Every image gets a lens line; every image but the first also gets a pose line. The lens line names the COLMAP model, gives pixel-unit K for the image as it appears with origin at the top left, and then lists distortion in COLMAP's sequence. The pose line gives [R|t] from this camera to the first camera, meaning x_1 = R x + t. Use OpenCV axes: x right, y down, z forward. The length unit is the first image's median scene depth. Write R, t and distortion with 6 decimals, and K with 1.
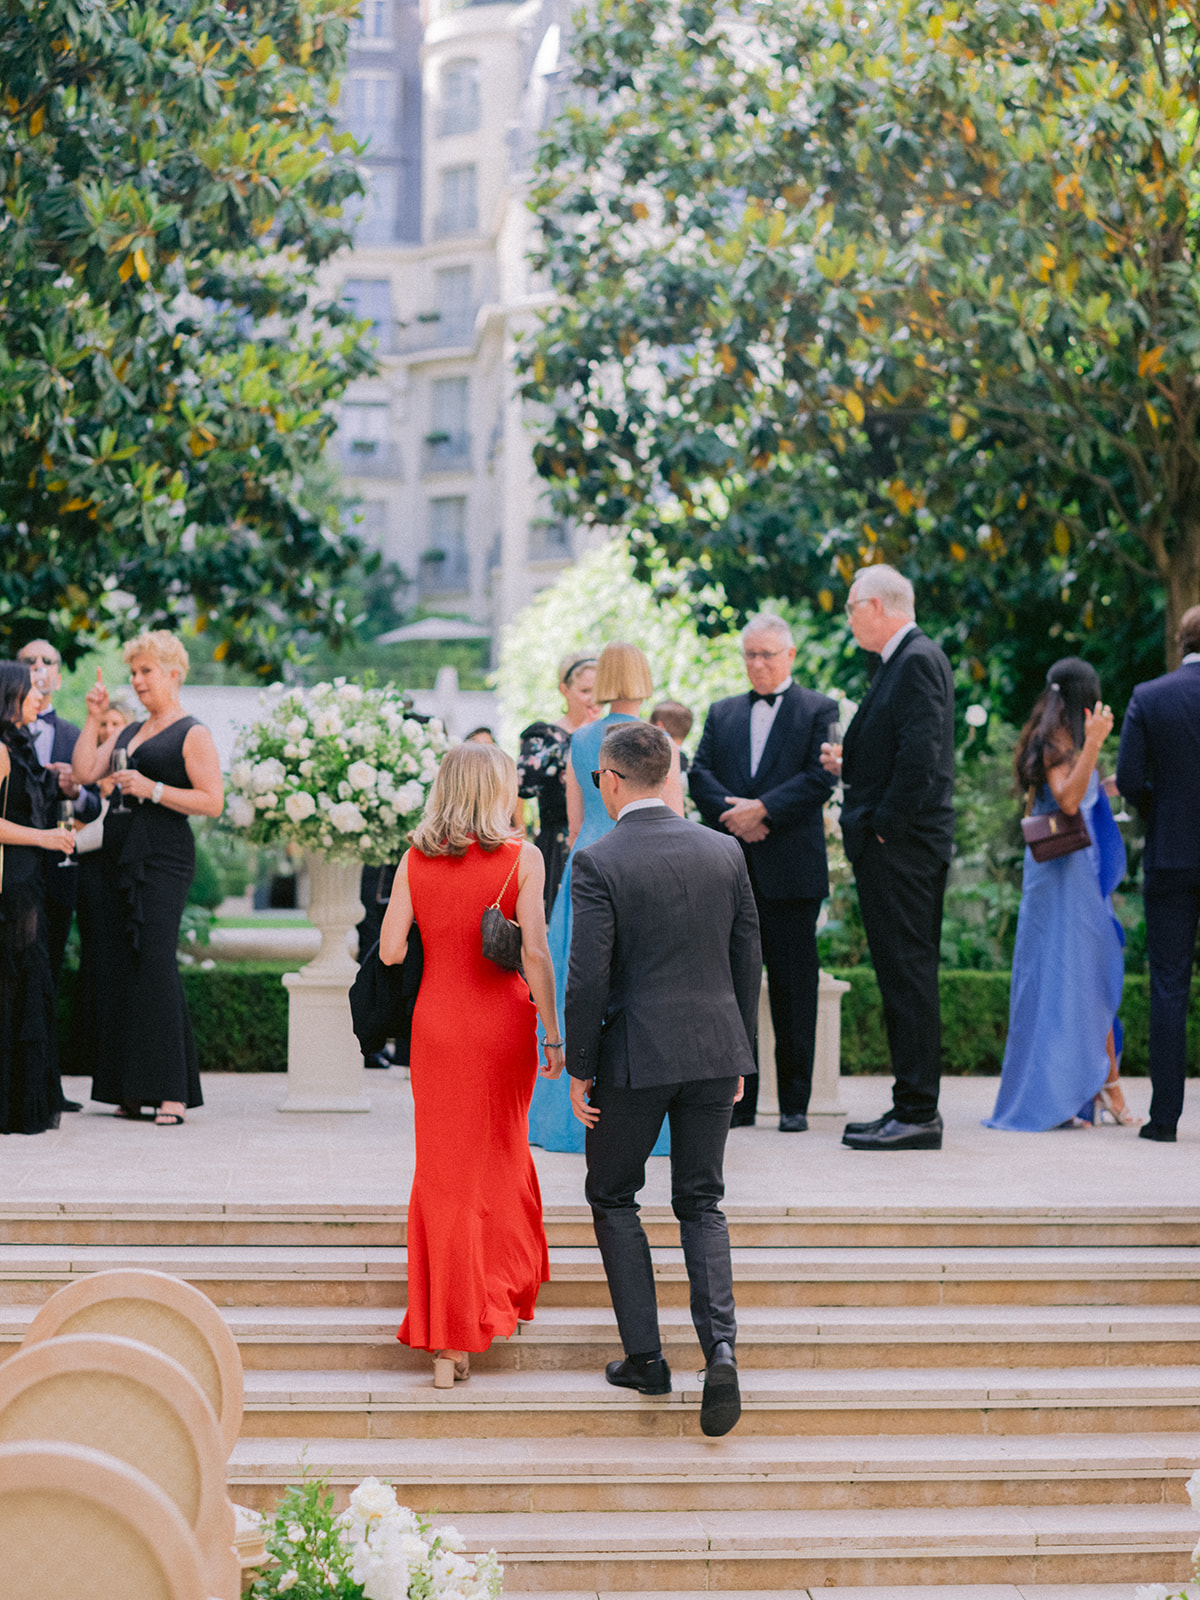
lens RADIAL K [[2772.4, 0, 600.0], [0, 2772.4, 800.0], [0, 0, 1]] dist [-0.046802, -0.227949]
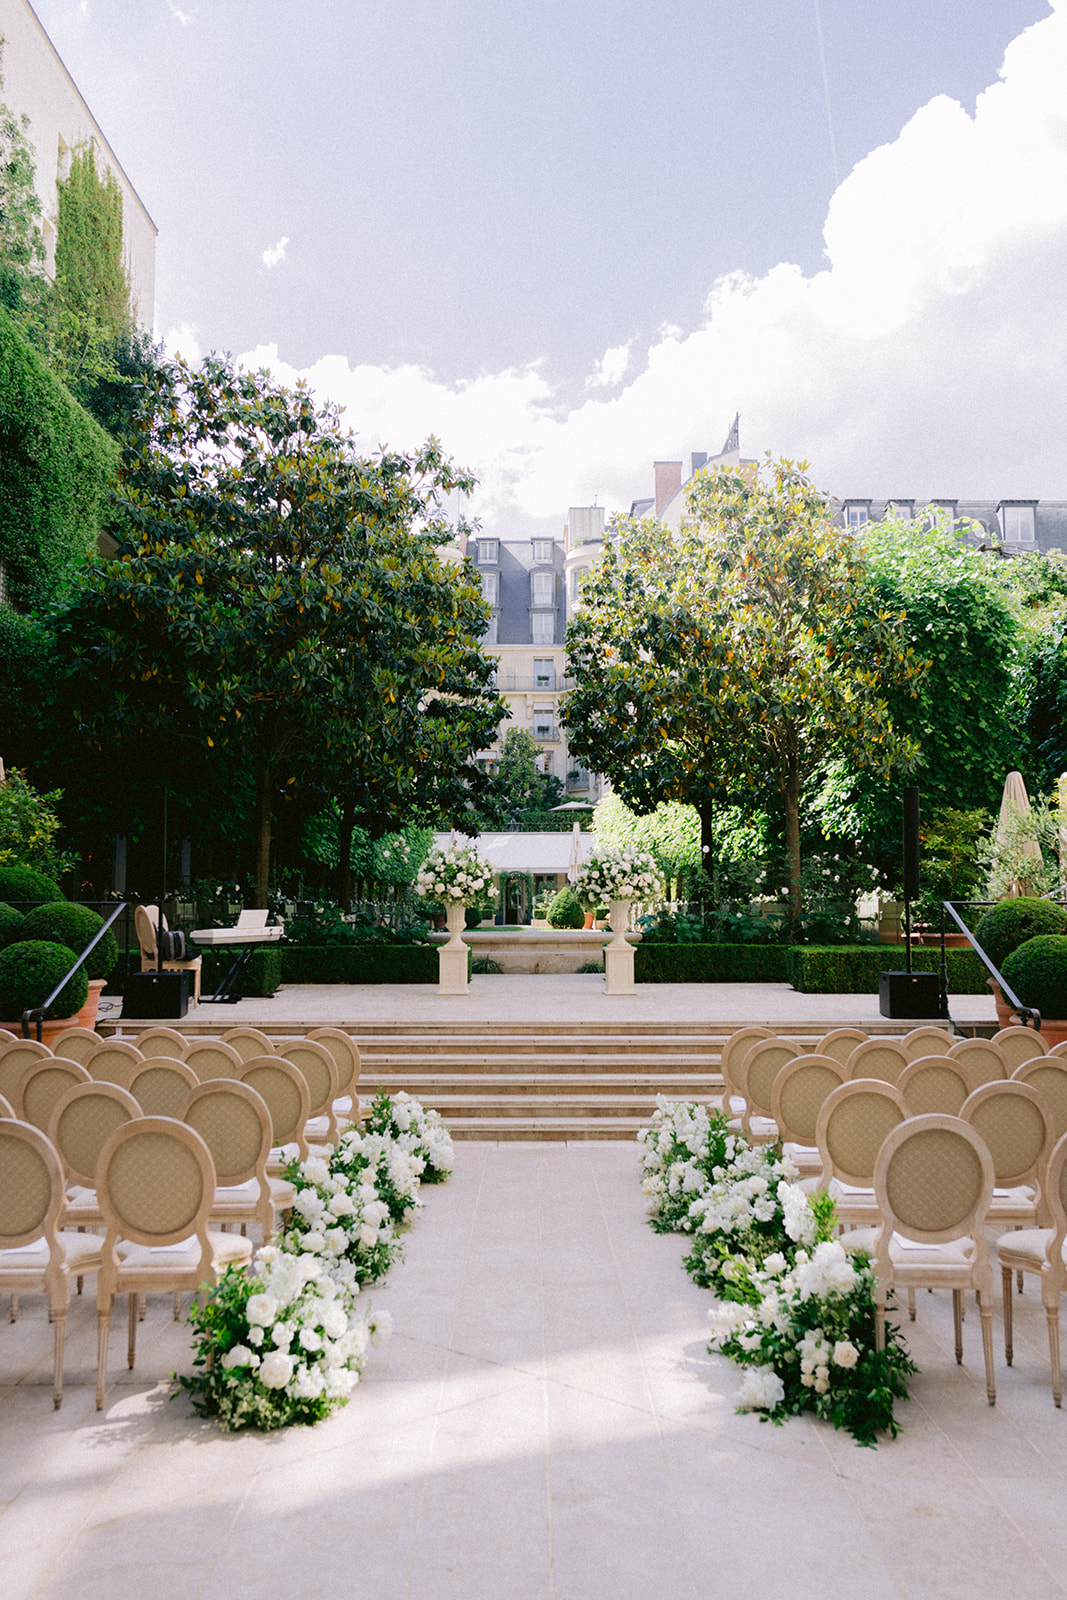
lens RADIAL K [[1162.4, 0, 533.5], [0, 1162.4, 800.0], [0, 0, 1]] dist [0.000228, 0.000054]
pose [[0.995505, -0.024812, -0.091406, 0.091289], [0.018697, 0.997567, -0.067153, -0.005726], [0.092850, 0.065142, 0.993547, -0.180547]]
